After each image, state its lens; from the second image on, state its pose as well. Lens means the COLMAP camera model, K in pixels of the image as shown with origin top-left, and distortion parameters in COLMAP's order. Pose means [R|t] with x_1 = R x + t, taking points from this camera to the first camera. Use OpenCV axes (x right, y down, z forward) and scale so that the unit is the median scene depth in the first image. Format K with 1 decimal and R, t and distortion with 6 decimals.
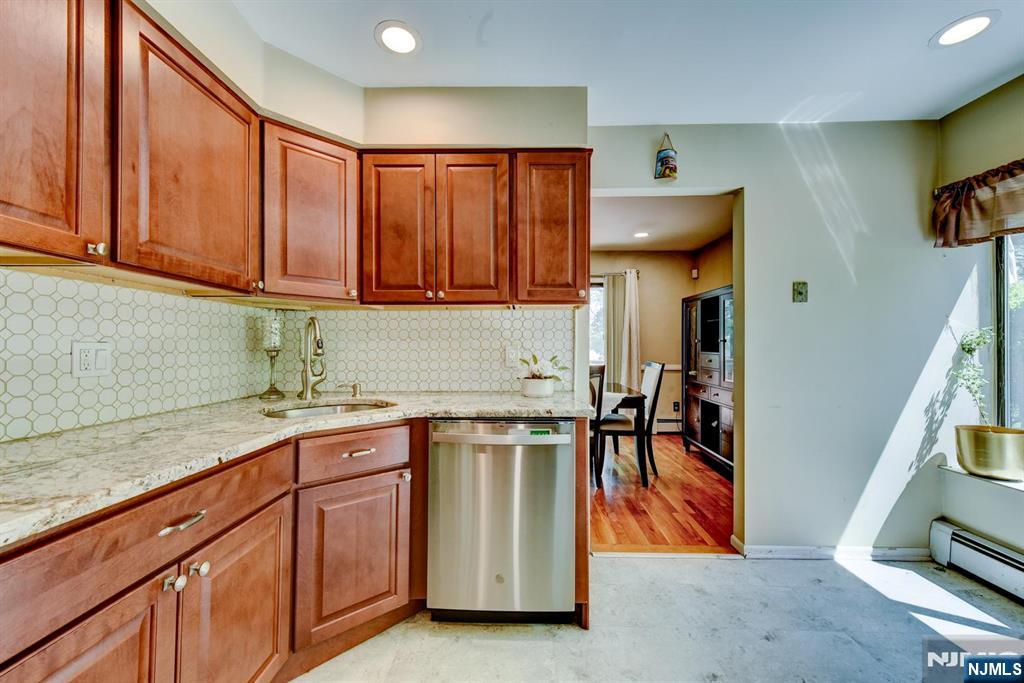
lens RADIAL K [[399.2, 0, 519.0], [0, 399.2, 339.0], [0, 0, 1]] dist [0.005479, -0.000130]
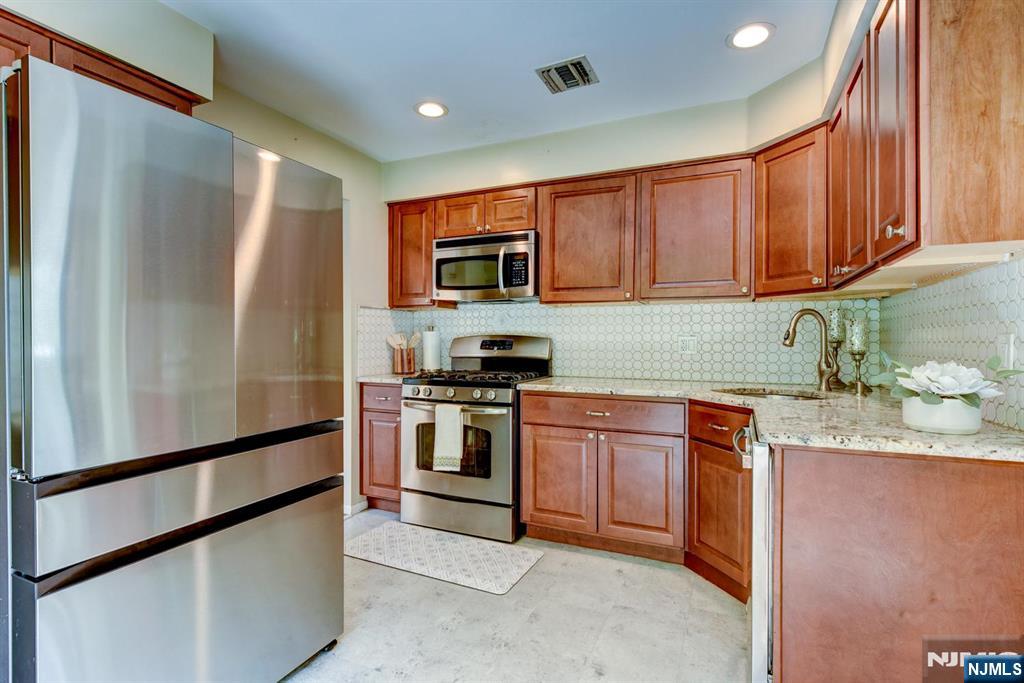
lens RADIAL K [[491.7, 0, 511.8], [0, 491.7, 339.5], [0, 0, 1]] dist [-0.000040, -0.000121]
pose [[-0.406395, -0.000819, -0.913697, 0.895482], [0.018933, 0.999777, -0.009317, 0.019833], [0.913501, -0.021085, -0.406289, 0.777388]]
